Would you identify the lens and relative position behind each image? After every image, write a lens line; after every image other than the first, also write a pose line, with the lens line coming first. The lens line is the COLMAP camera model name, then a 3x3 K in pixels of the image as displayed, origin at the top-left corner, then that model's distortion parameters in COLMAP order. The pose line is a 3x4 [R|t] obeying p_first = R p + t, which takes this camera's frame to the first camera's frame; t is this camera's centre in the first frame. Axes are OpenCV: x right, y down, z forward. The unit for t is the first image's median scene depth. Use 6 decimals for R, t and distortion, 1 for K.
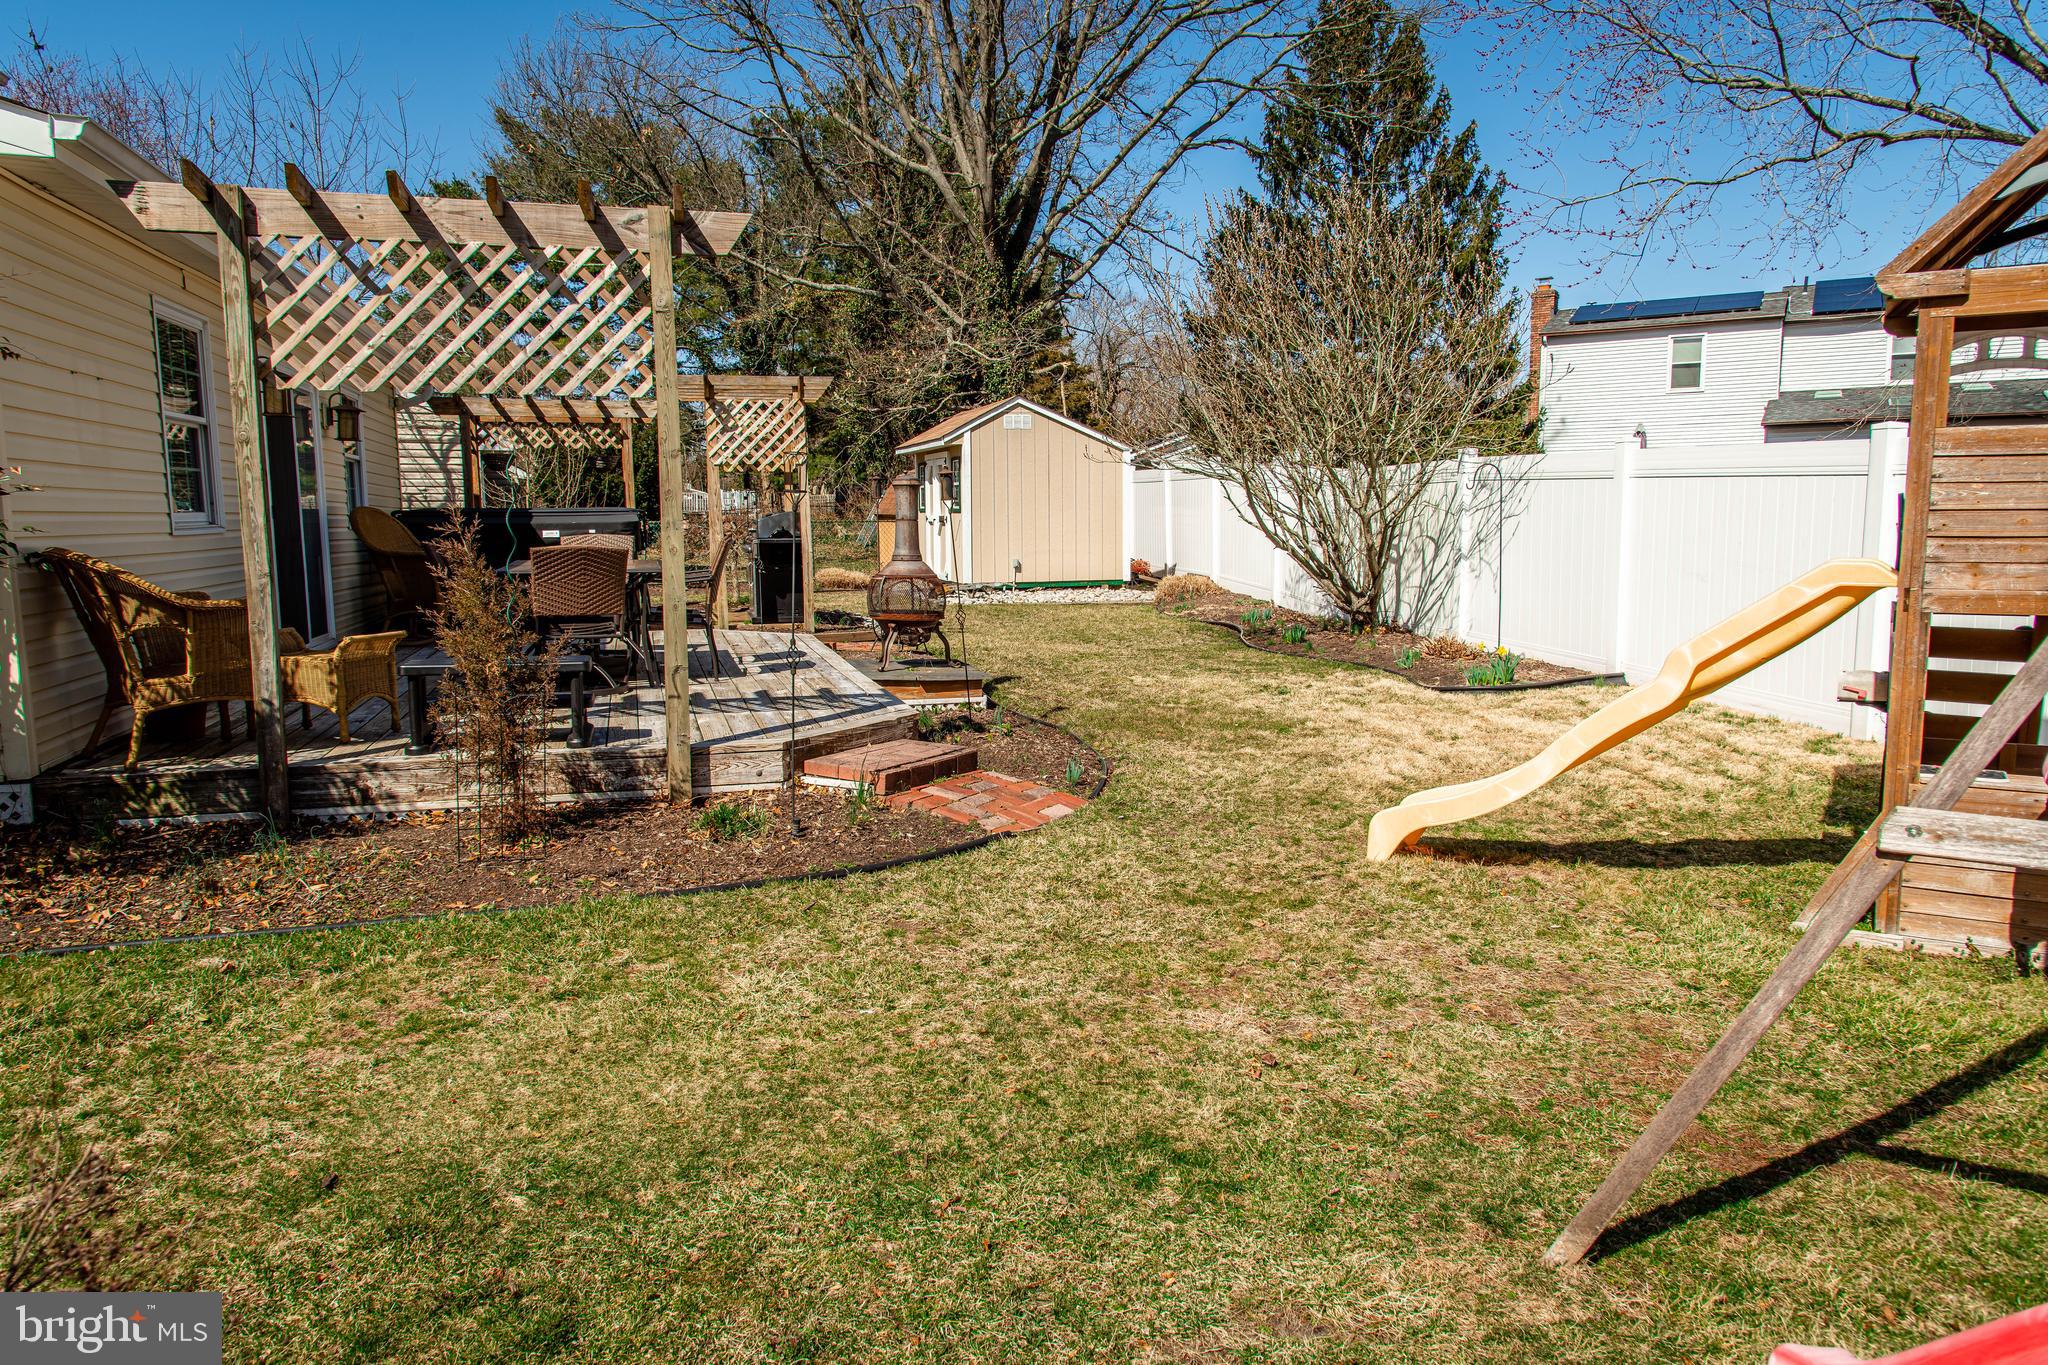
lens RADIAL K [[1368.4, 0, 1031.5], [0, 1368.4, 682.6], [0, 0, 1]] dist [0.014961, -0.017152]
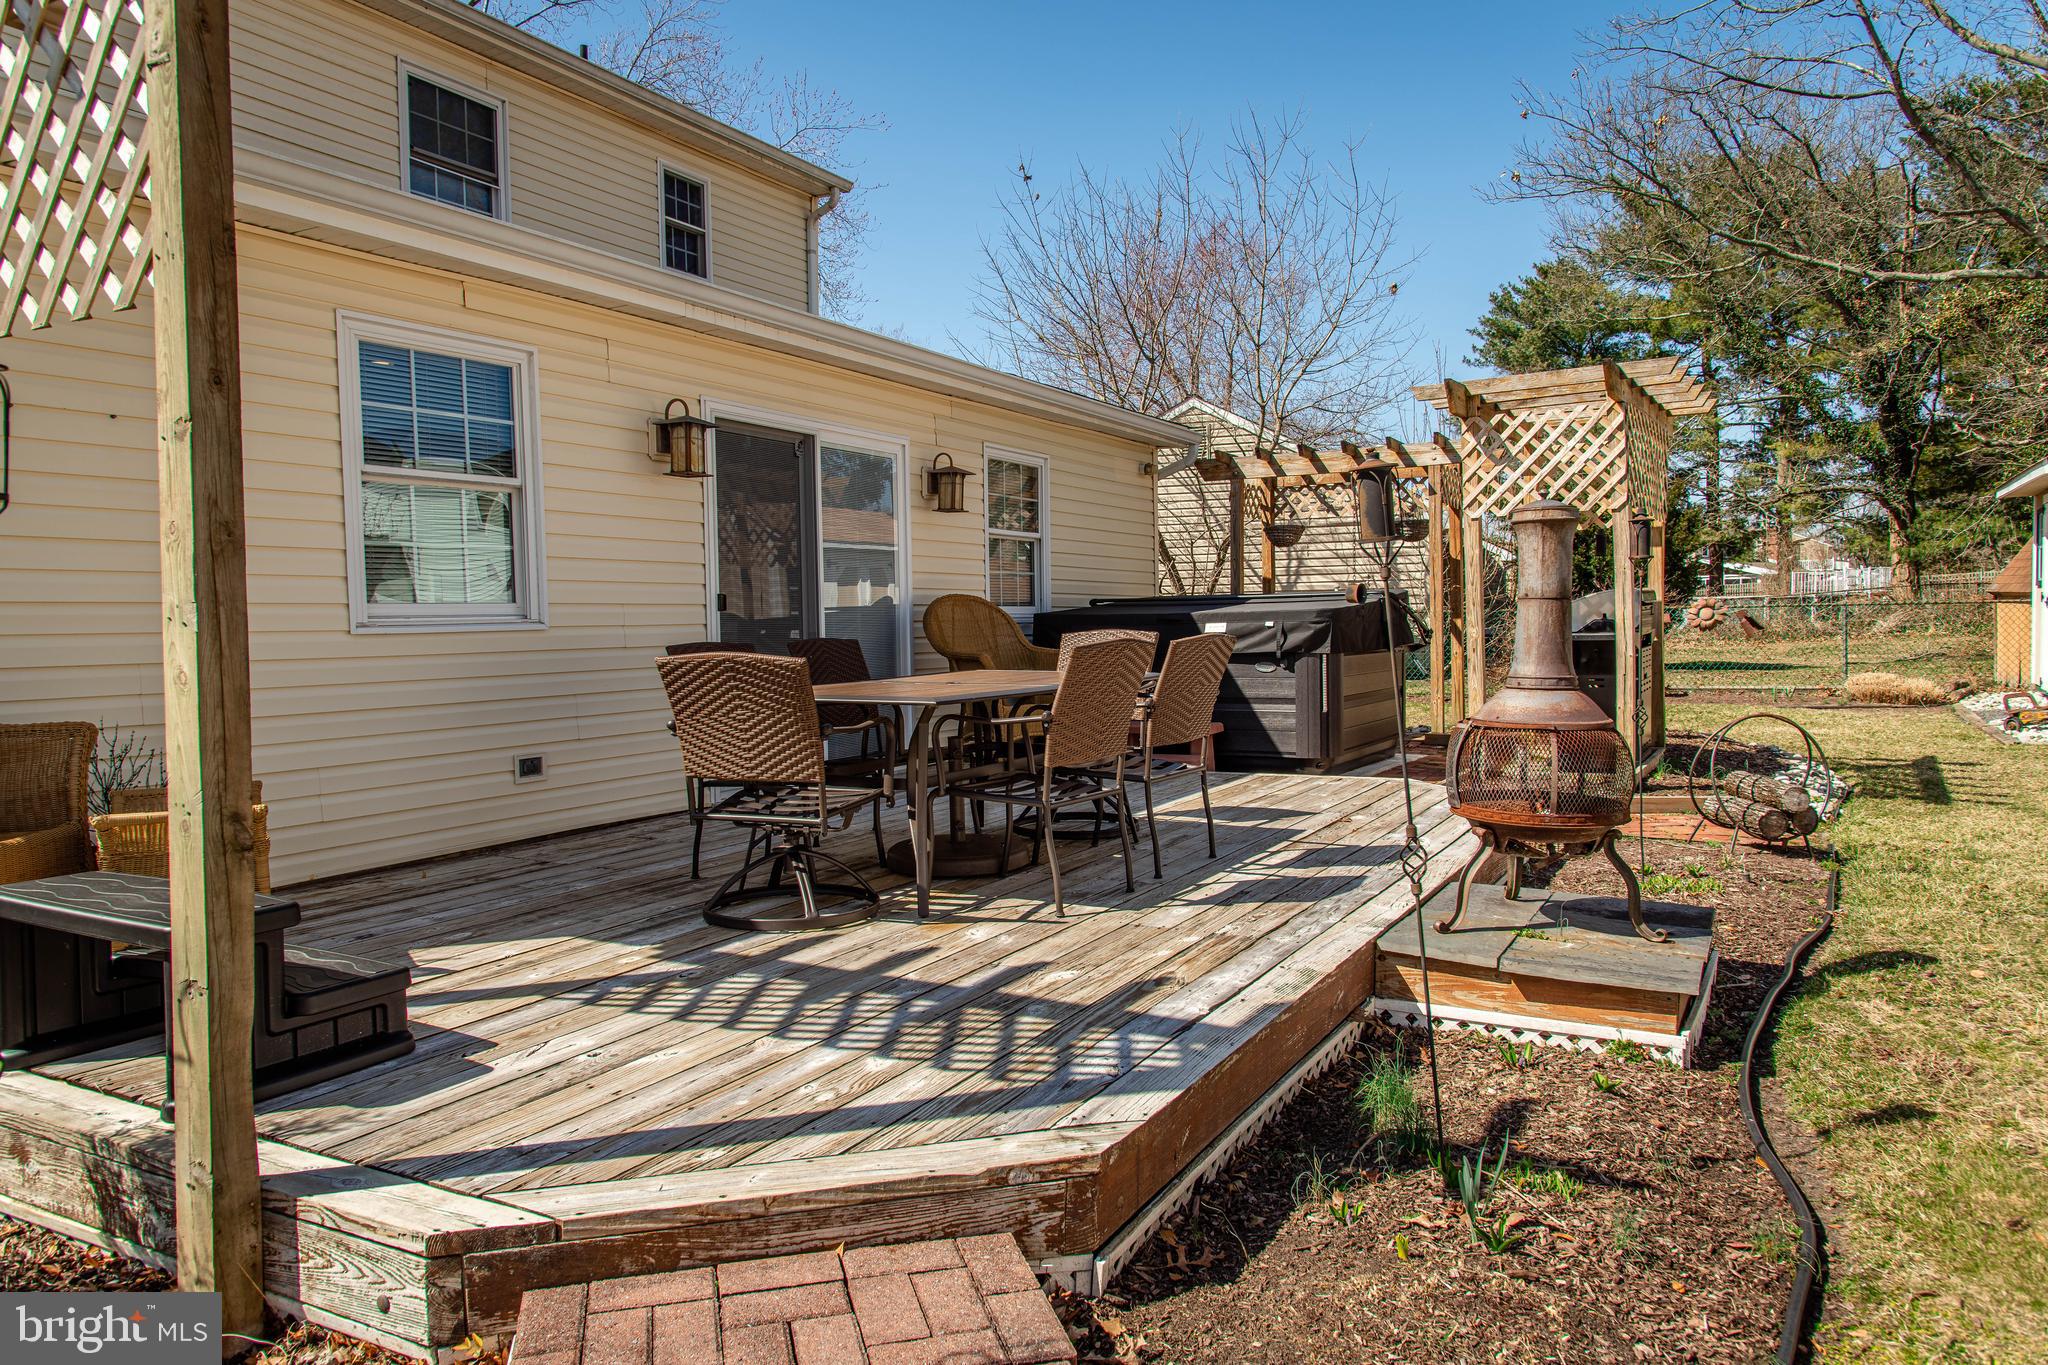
lens RADIAL K [[1368.4, 0, 1010.9], [0, 1368.4, 688.3], [0, 0, 1]] dist [0.014961, -0.017152]
pose [[0.694516, 0.028204, -0.718924, 0.081236], [-0.071420, 0.996999, -0.029882, -0.045703], [0.715924, 0.072099, 0.694446, 0.408513]]
